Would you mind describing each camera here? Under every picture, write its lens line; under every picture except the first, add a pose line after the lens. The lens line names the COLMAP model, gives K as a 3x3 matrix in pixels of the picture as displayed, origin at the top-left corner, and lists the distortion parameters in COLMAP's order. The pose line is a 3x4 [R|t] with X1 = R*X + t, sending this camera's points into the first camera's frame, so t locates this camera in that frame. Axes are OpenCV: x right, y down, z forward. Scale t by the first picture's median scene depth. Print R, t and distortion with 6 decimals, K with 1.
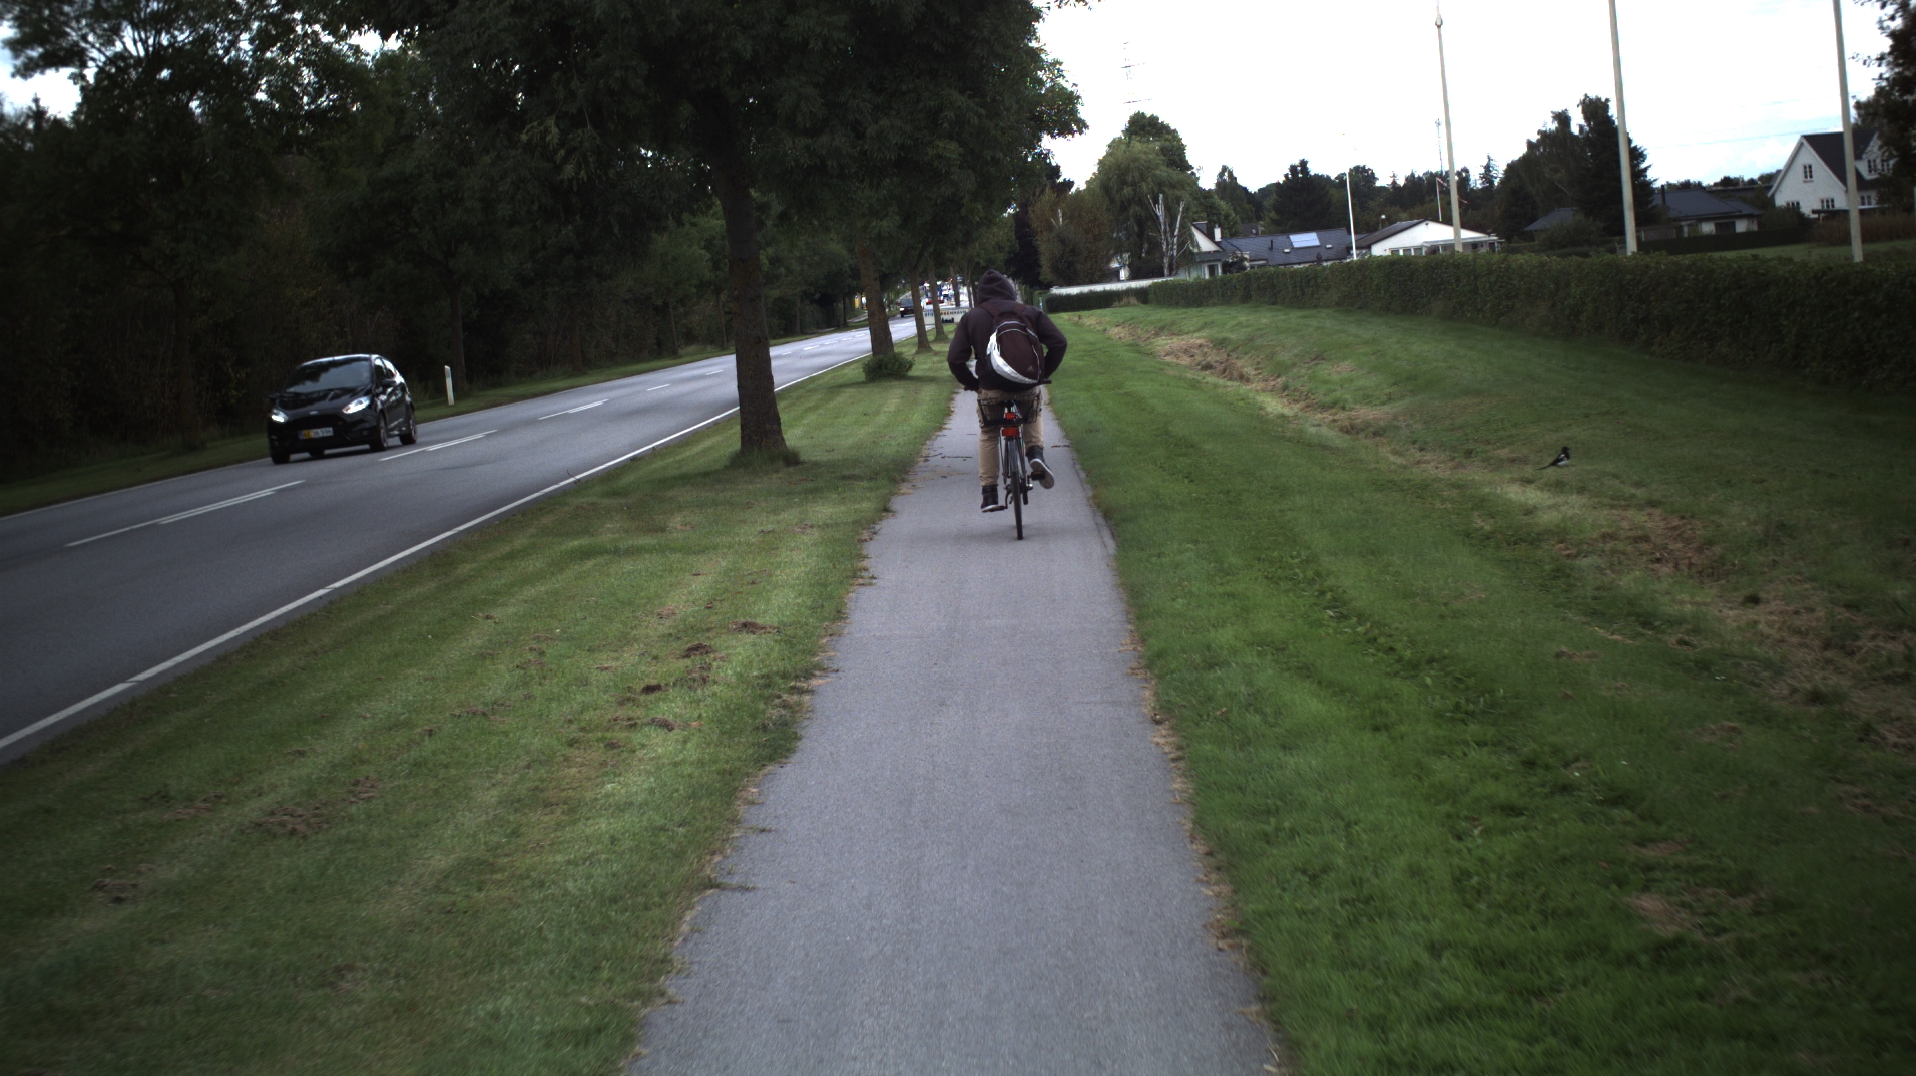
lens RADIAL K [[3006.8, 0, 958.0], [0, 3006.8, 538.0], [0, 0, 1]] dist [-0.235165, 0.196015]
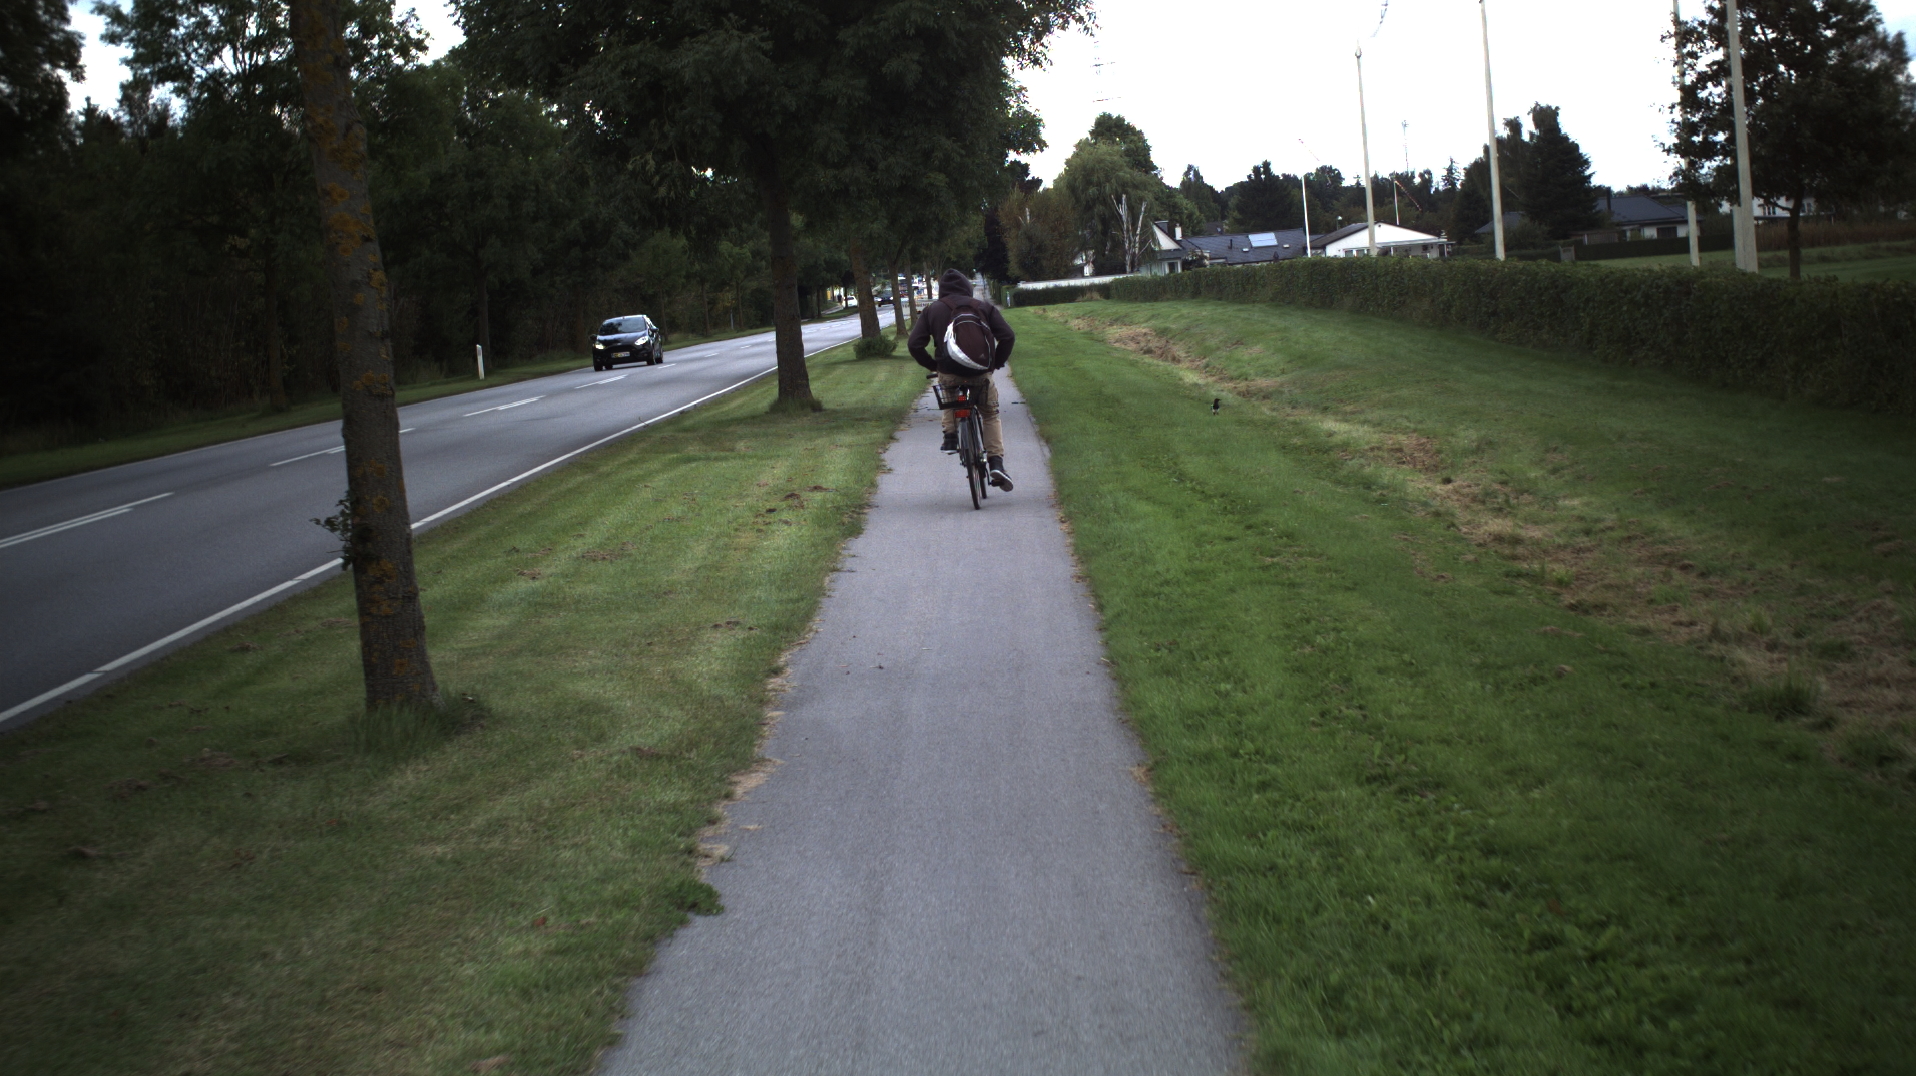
lens RADIAL K [[3006.8, 0, 958.0], [0, 3006.8, 538.0], [0, 0, 1]] dist [-0.235165, 0.196015]
pose [[0.999871, 0.011309, 0.011438, -0.001976], [-0.011330, 0.999934, 0.001843, 0.008081], [-0.011417, -0.001972, 0.999933, -0.094329]]
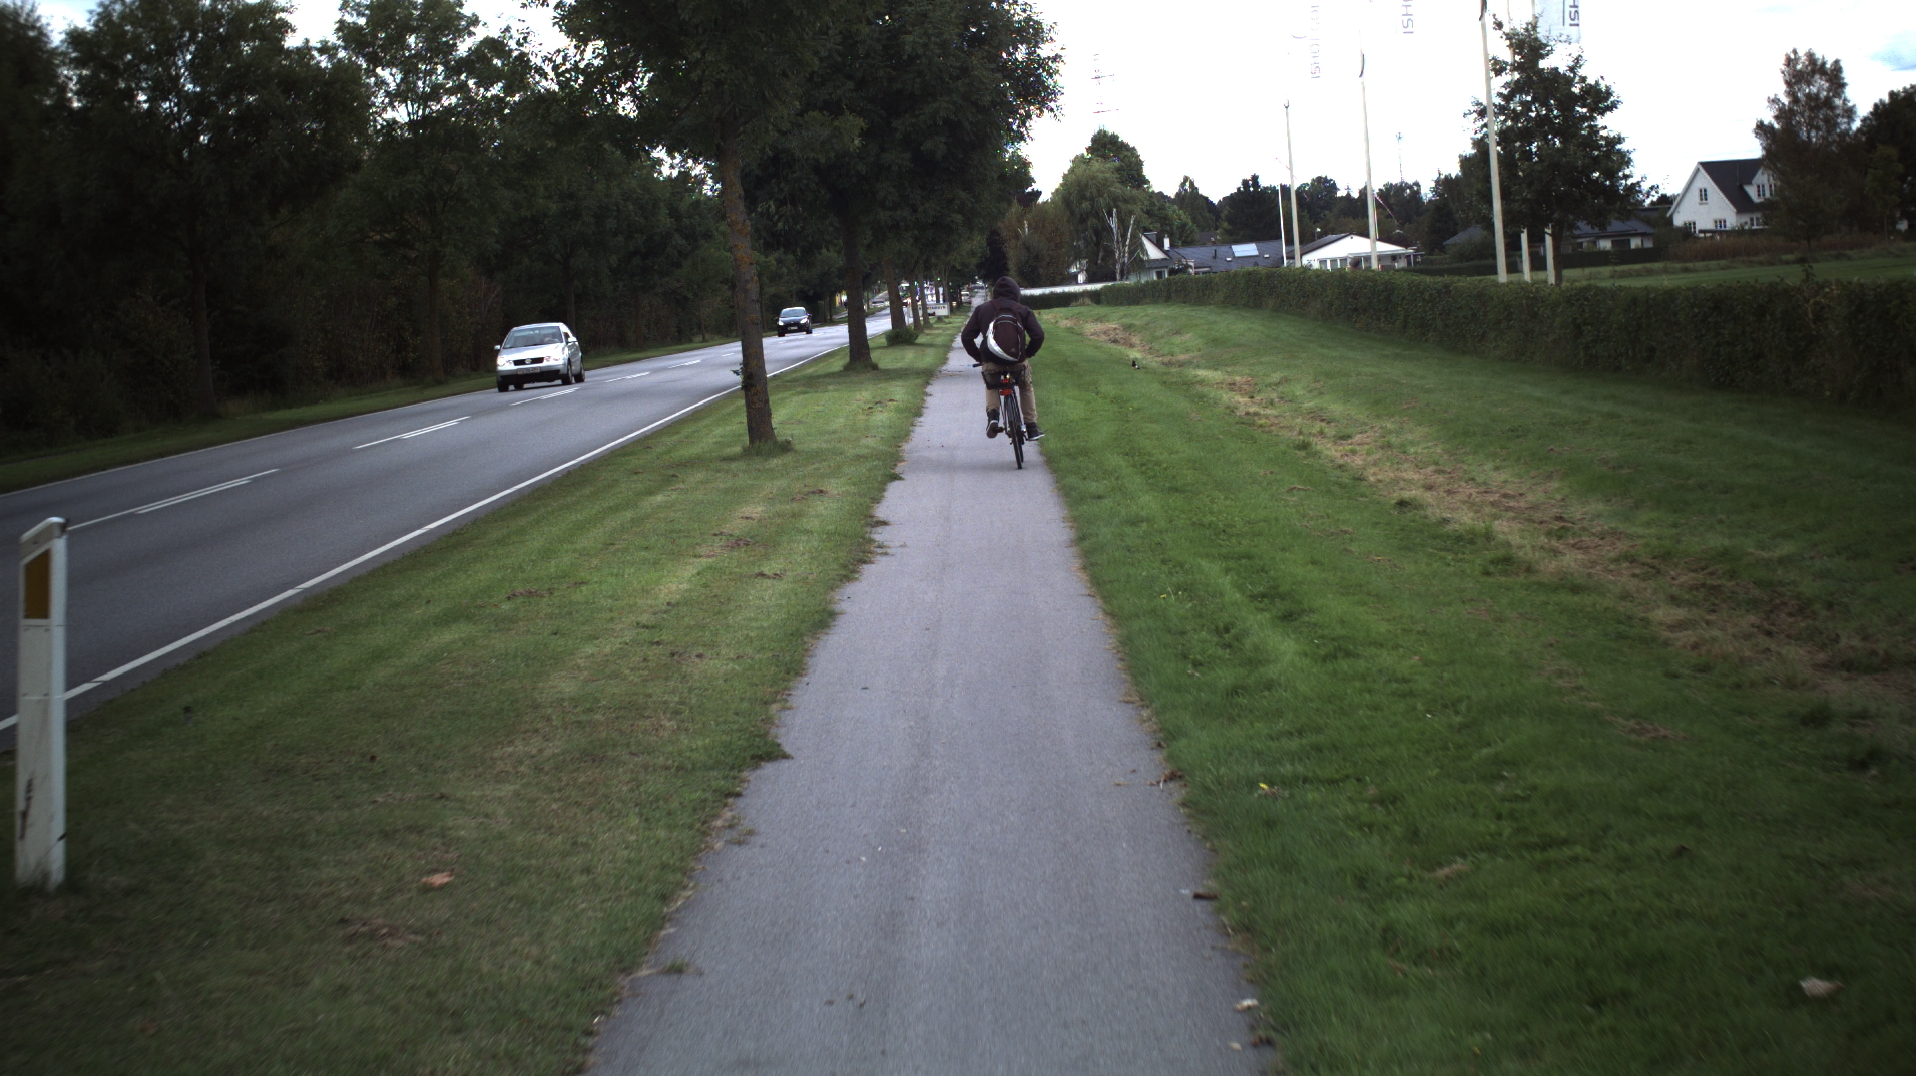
lens RADIAL K [[3006.8, 0, 958.0], [0, 3006.8, 538.0], [0, 0, 1]] dist [-0.235165, 0.196015]
pose [[0.999829, 0.014734, 0.011137, -0.005736], [-0.014729, 0.999891, -0.000578, 0.024612], [-0.011144, 0.000414, 0.999938, -0.282525]]
